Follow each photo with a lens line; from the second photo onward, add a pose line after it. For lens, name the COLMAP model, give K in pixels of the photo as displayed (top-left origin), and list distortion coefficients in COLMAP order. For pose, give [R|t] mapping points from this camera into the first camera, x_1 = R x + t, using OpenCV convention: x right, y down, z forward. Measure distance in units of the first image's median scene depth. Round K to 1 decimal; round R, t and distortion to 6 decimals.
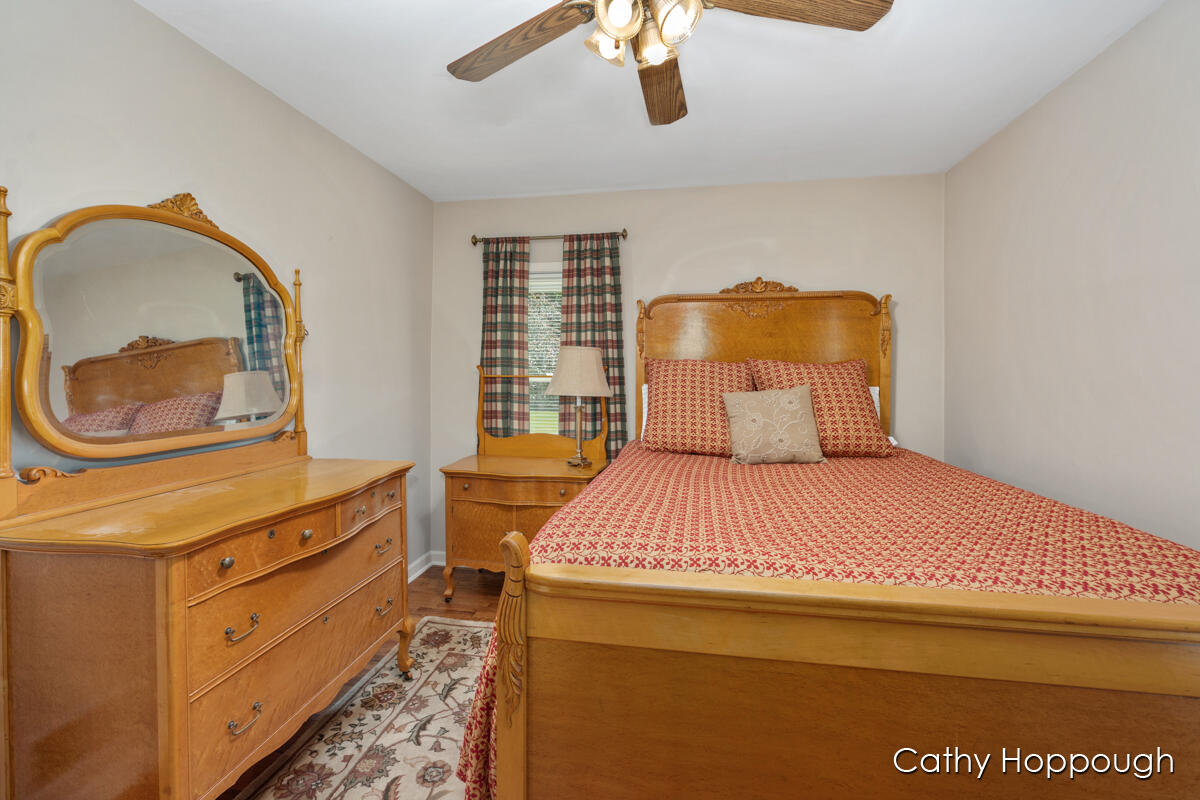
lens RADIAL K [[486.2, 0, 613.1], [0, 486.2, 382.3], [0, 0, 1]] dist [0.003803, 0.000252]
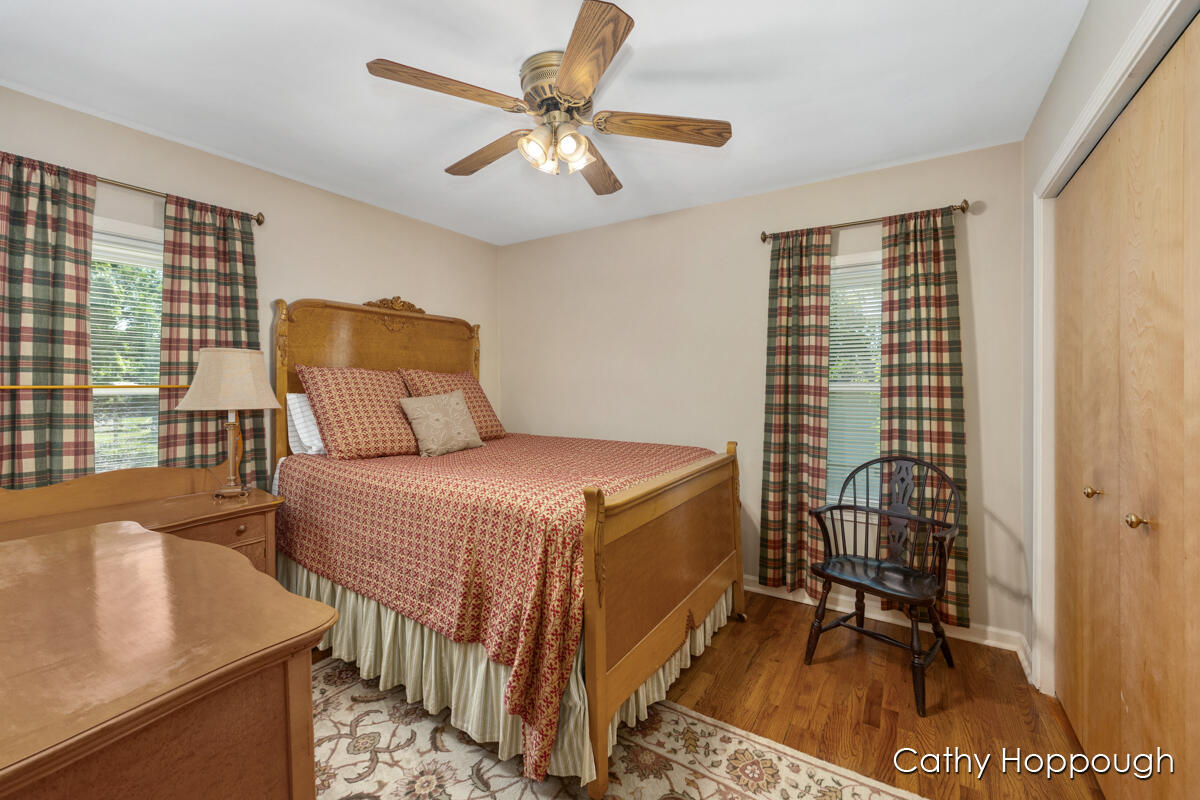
lens RADIAL K [[486.2, 0, 602.0], [0, 486.2, 389.6], [0, 0, 1]] dist [0.003803, 0.000252]
pose [[0.396824, -0.019118, 0.917696, -0.528542], [0.018822, 0.999742, 0.012688, -0.004000], [-0.917702, 0.012238, 0.397082, 0.108398]]
